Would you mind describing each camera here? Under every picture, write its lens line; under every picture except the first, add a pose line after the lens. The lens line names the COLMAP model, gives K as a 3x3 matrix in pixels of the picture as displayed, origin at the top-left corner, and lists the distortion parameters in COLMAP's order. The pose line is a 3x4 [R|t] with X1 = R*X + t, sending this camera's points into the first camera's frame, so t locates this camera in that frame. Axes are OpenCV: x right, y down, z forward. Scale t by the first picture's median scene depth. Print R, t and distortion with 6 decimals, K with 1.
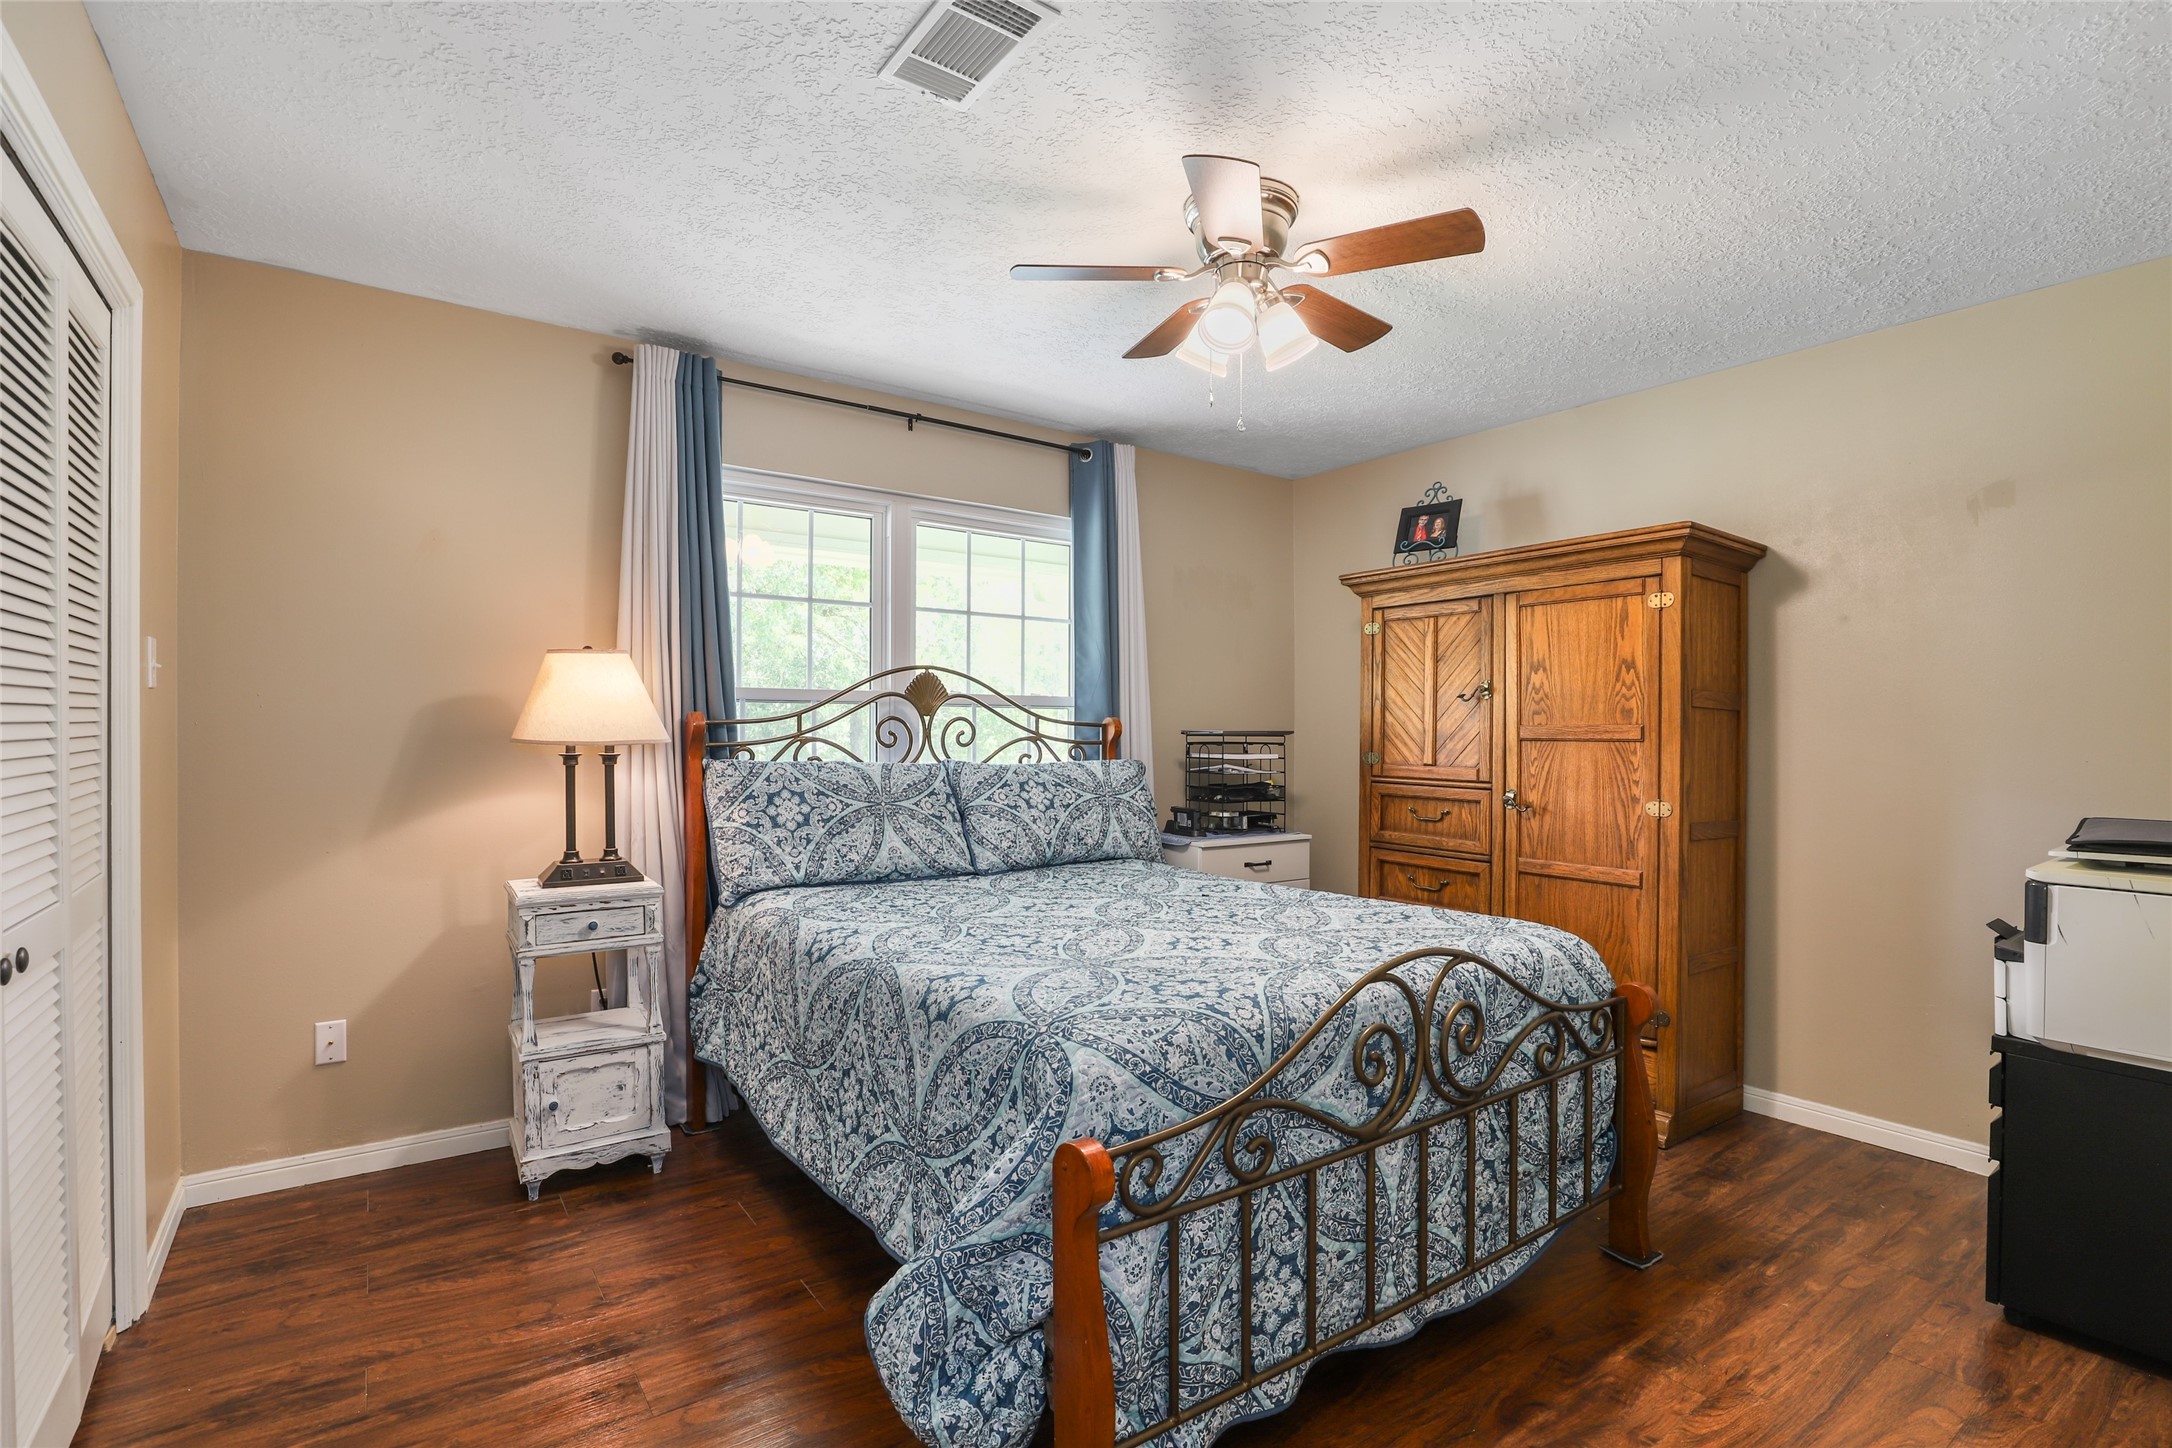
lens RADIAL K [[994.6, 0, 1094.3], [0, 994.6, 724.3], [0, 0, 1]] dist [-0.037139, 0.006443]
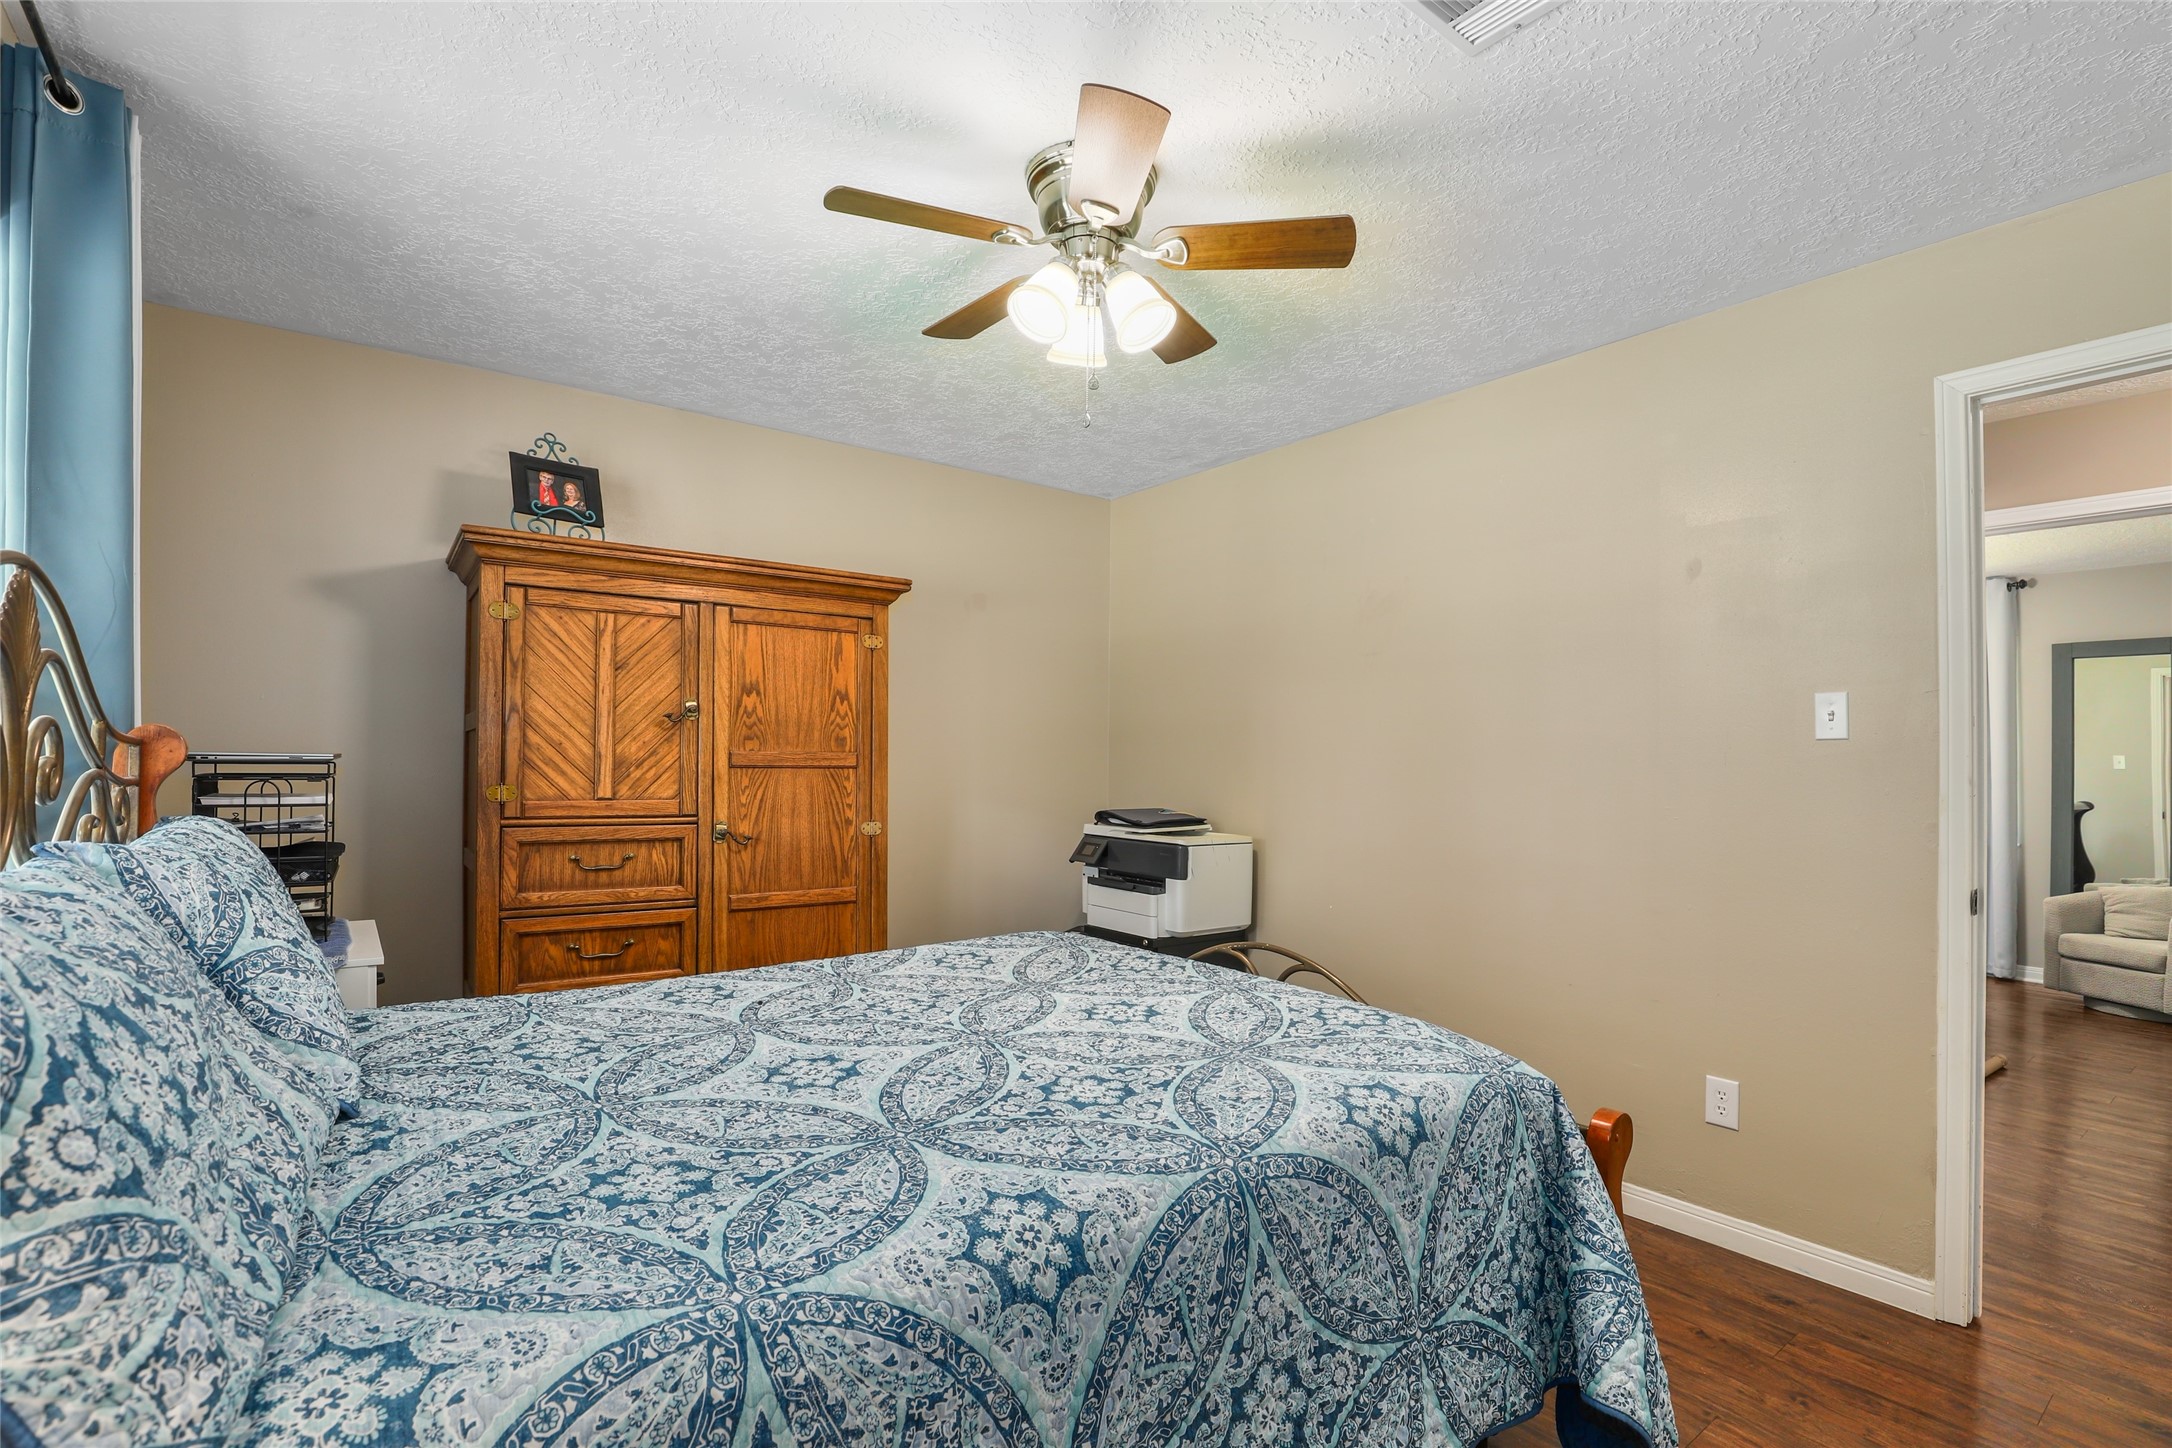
lens RADIAL K [[1023.5, 0, 1079.6], [0, 1023.5, 720.0], [0, 0, 1]] dist [-0.027992, 0.001481]
pose [[-0.014096, 0.028924, 0.999482, -0.529535], [-0.022649, 0.999316, -0.029239, -0.007333], [-0.999644, -0.023050, -0.013431, 0.697441]]
